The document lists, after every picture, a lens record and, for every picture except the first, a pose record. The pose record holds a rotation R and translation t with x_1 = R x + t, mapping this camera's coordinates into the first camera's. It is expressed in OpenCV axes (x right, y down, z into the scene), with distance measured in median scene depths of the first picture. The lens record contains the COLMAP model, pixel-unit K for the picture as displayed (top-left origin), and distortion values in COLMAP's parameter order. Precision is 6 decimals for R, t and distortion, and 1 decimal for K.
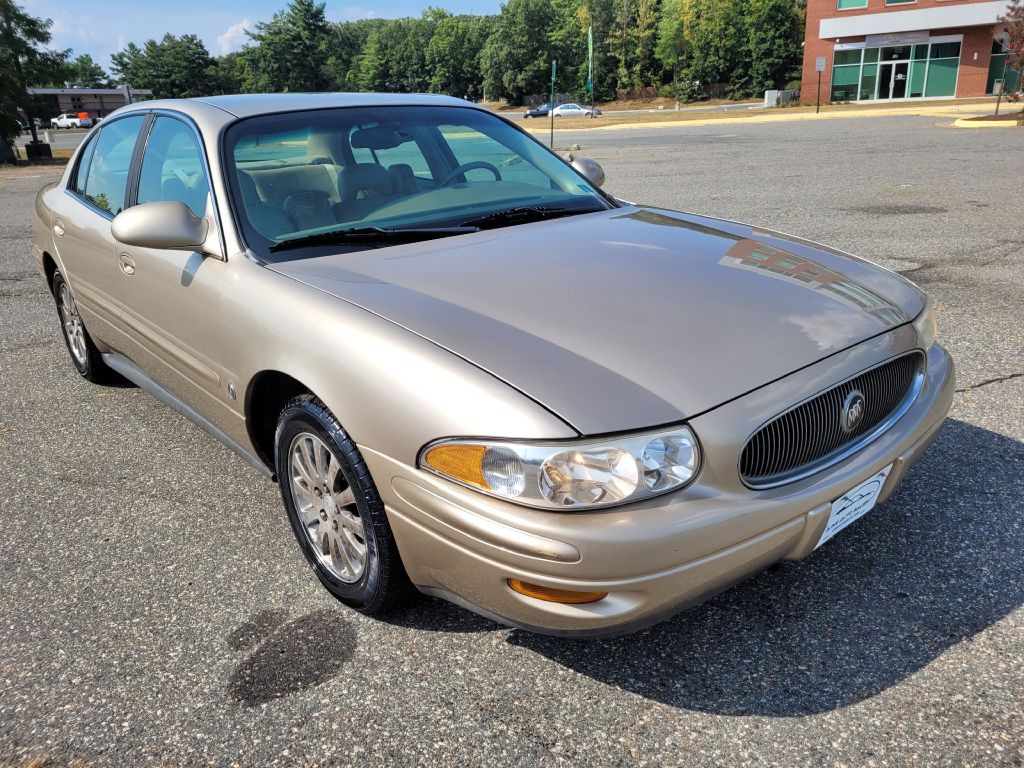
lens RADIAL K [[775.4, 0, 512.6], [0, 775.4, 392.2], [0, 0, 1]] dist [0.051765, -0.048626]
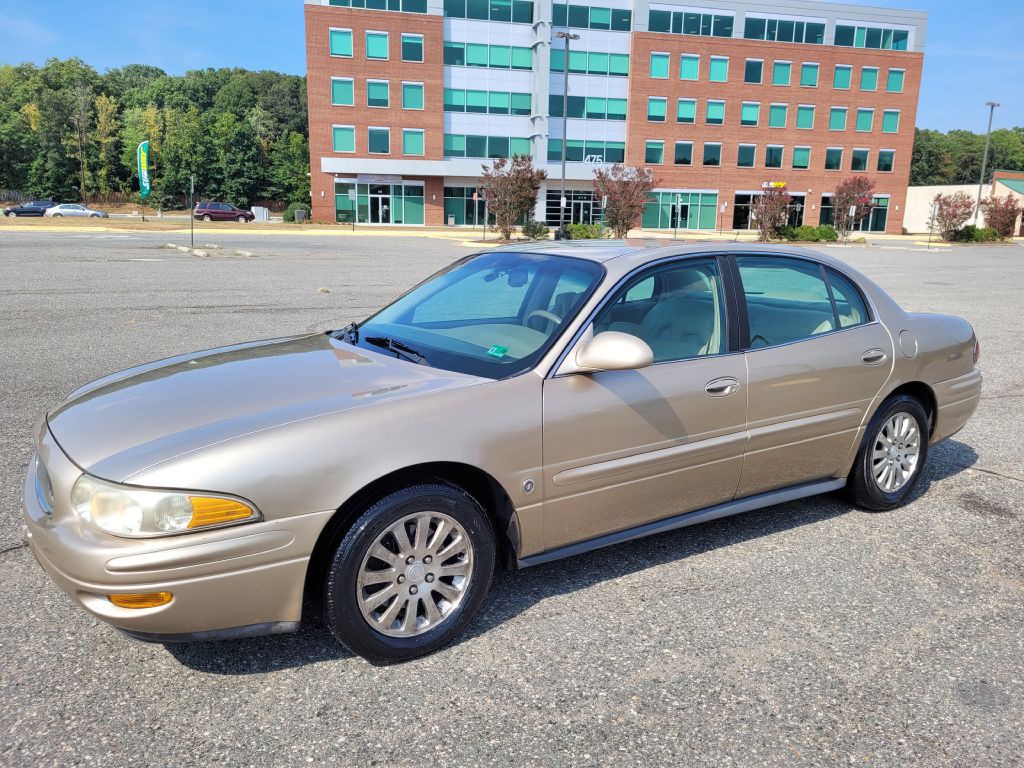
lens RADIAL K [[775.4, 0, 514.3], [0, 775.4, 387.0], [0, 0, 1]] dist [0.051765, -0.048626]
pose [[0.788723, -0.066523, 0.611139, -0.145299], [0.151214, 0.984578, -0.087982, 0.036850], [-0.595861, 0.161806, 0.786618, -0.092599]]
